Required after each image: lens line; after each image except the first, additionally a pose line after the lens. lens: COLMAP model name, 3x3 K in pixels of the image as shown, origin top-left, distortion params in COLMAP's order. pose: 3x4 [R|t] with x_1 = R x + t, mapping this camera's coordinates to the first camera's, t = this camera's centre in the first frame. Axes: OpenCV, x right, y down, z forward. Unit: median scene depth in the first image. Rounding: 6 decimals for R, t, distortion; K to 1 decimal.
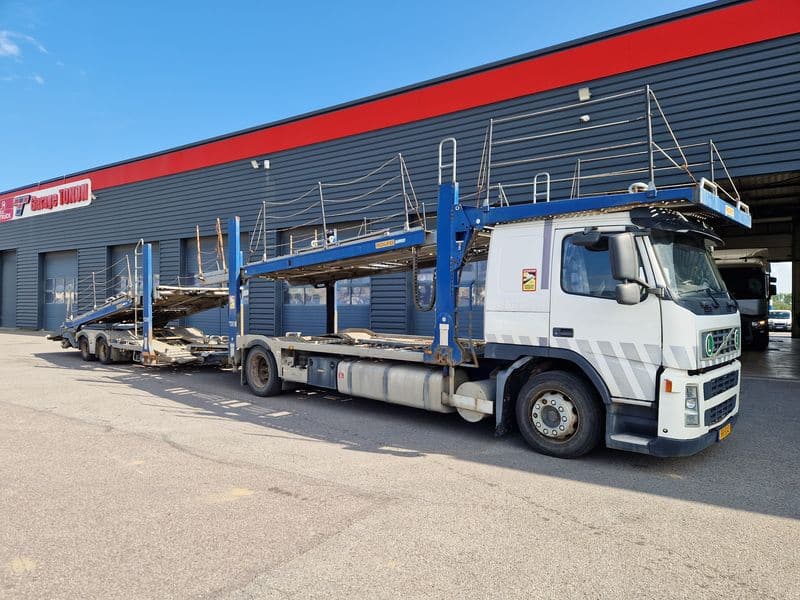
lens RADIAL K [[533.7, 0, 402.3], [0, 533.7, 307.9], [0, 0, 1]] dist [0.039866, -0.007442]
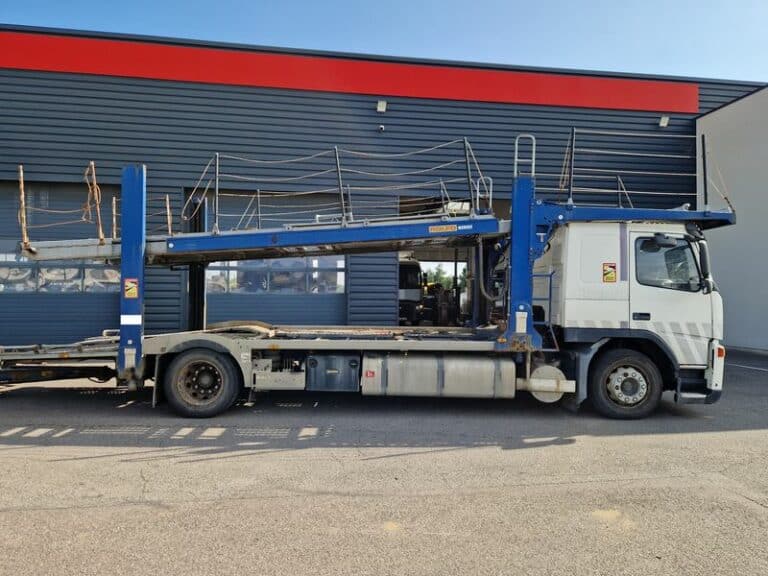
lens RADIAL K [[512.4, 0, 380.9], [0, 512.4, 284.5], [0, 0, 1]] dist [0.039866, -0.007442]
pose [[0.737932, 0.014569, 0.674718, -0.768237], [0.000208, 0.999762, -0.021814, -0.001153], [-0.674875, 0.016237, 0.737753, 0.429894]]
